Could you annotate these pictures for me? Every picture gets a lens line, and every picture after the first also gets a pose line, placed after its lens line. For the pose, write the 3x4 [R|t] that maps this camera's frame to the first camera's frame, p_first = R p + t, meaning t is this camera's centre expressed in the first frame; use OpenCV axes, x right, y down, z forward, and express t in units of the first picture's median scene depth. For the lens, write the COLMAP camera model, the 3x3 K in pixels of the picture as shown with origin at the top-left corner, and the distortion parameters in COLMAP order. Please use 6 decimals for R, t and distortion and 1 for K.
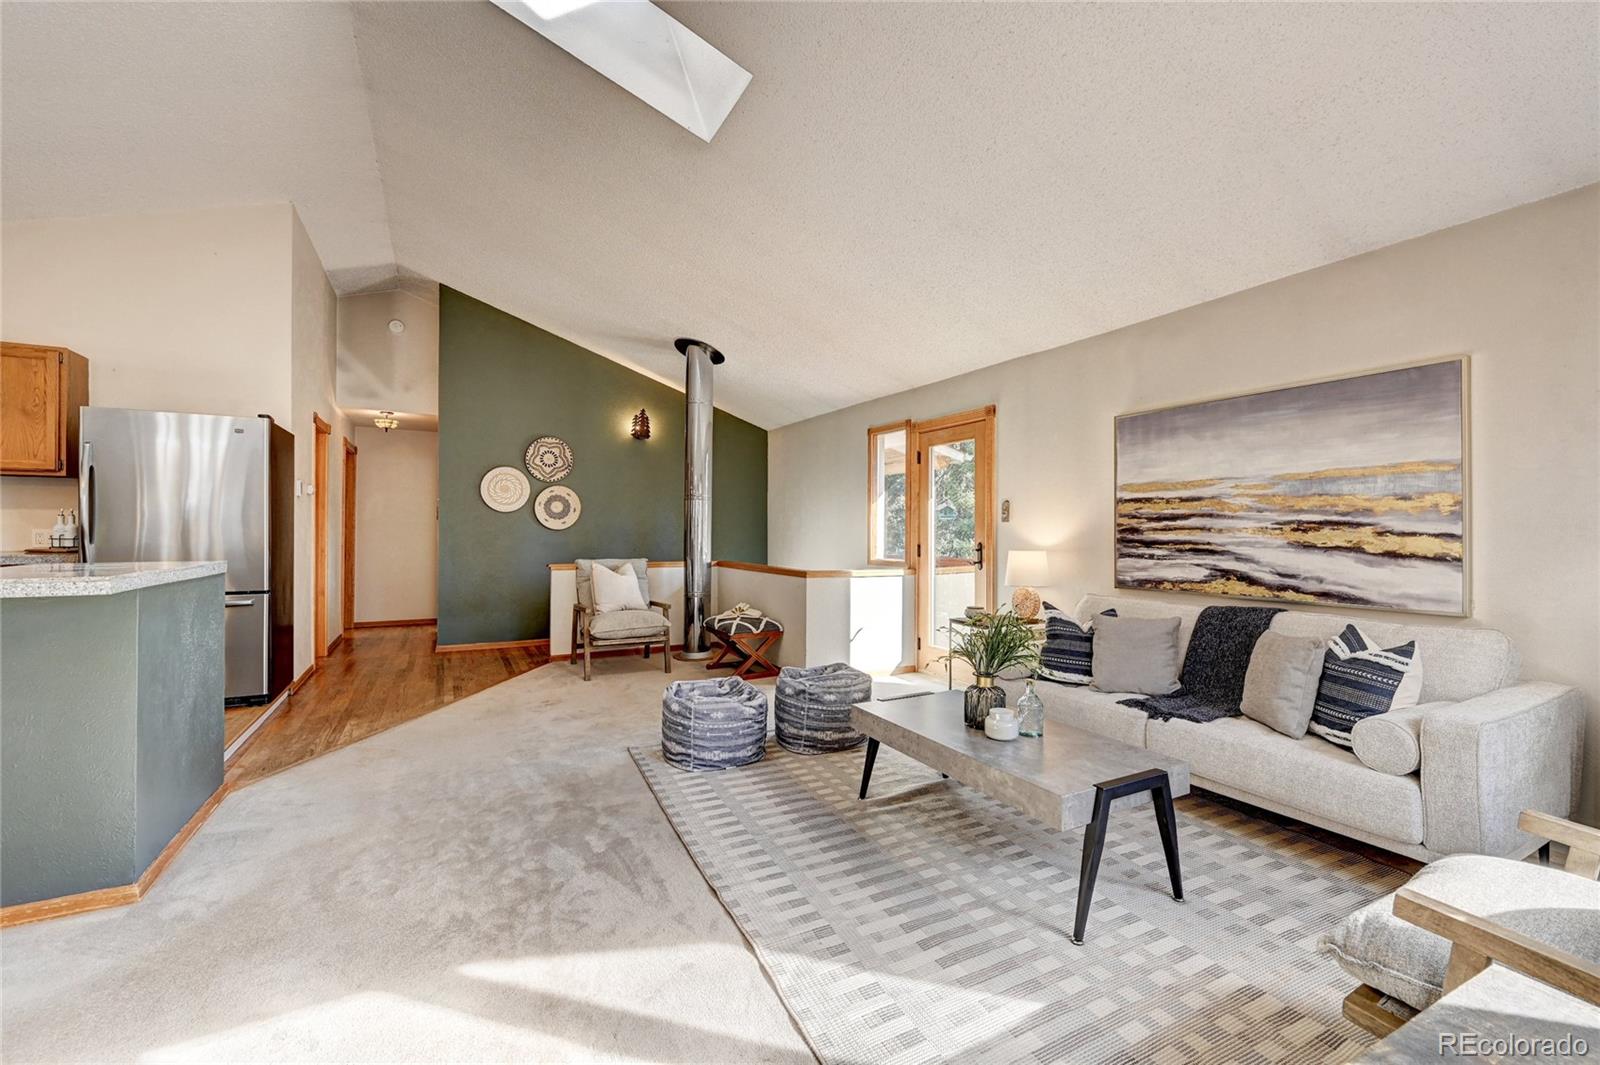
lens RADIAL K [[652.4, 0, 820.5], [0, 652.4, 530.3], [0, 0, 1]] dist [-0.003265, -0.002058]
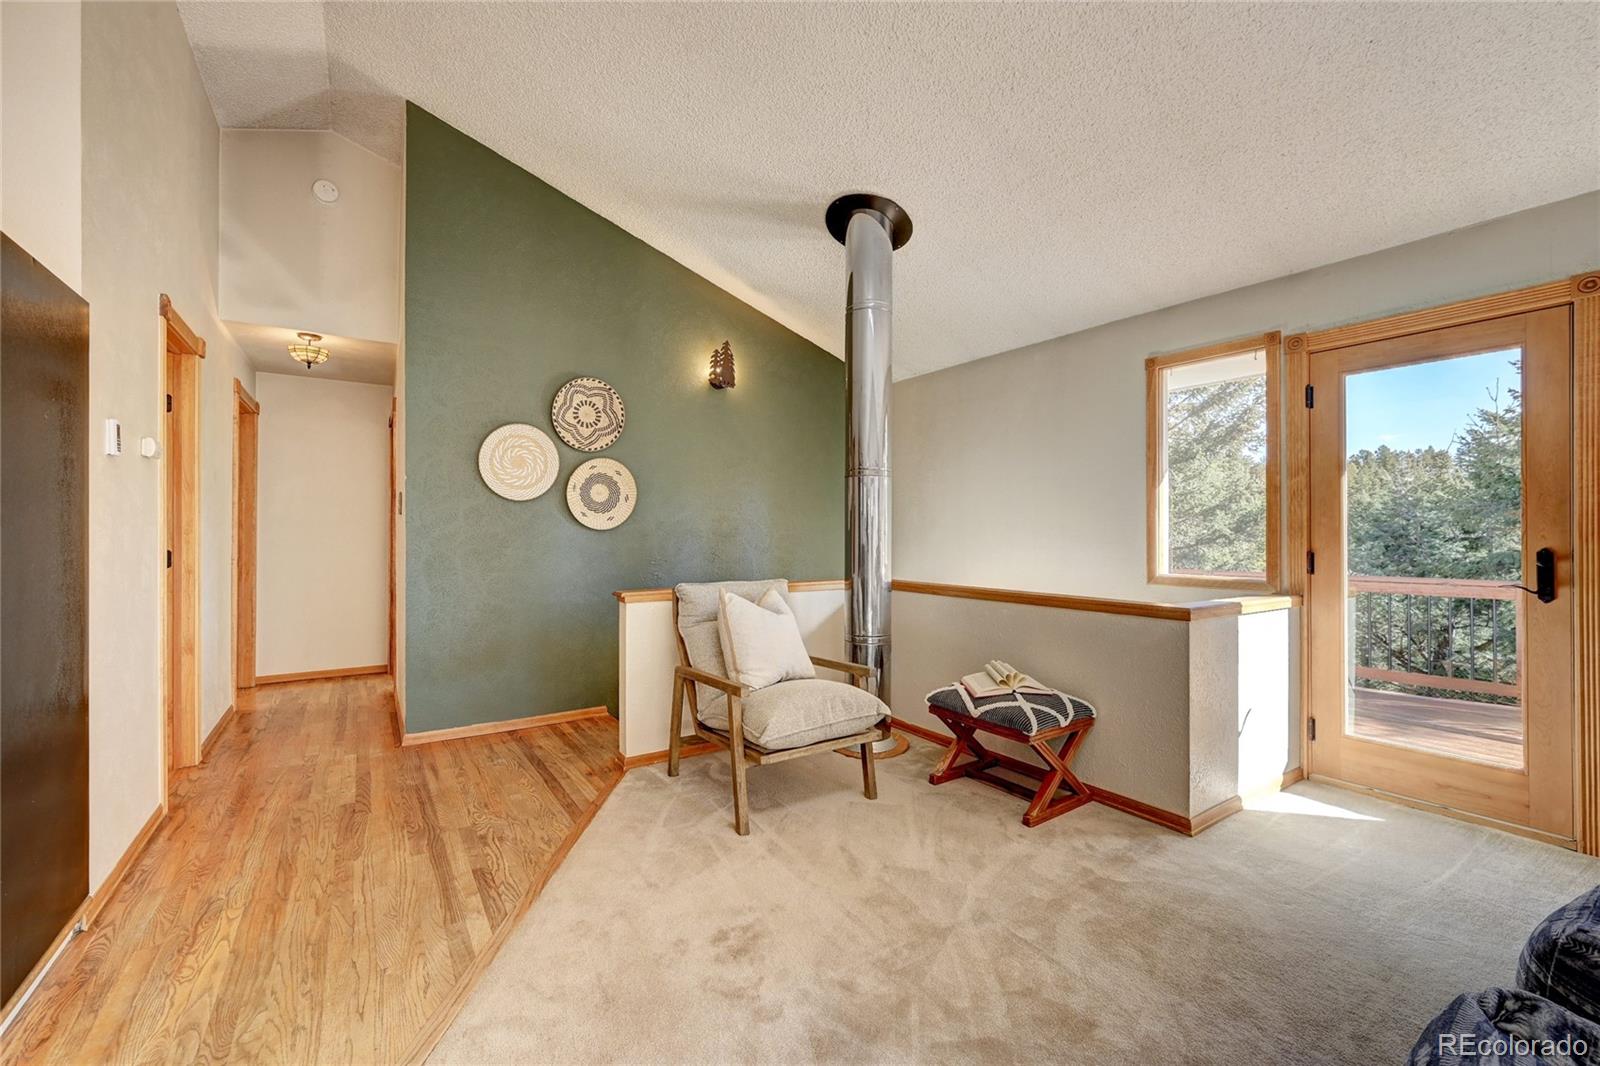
lens RADIAL K [[638.9, 0, 784.5], [0, 638.9, 529.4], [0, 0, 1]] dist [0.001053, -0.000478]
pose [[0.998115, -0.005788, 0.061094, -0.389490], [0.005874, 0.999982, -0.001228, 0.001034], [-0.061085, 0.001584, 0.998131, 0.563757]]
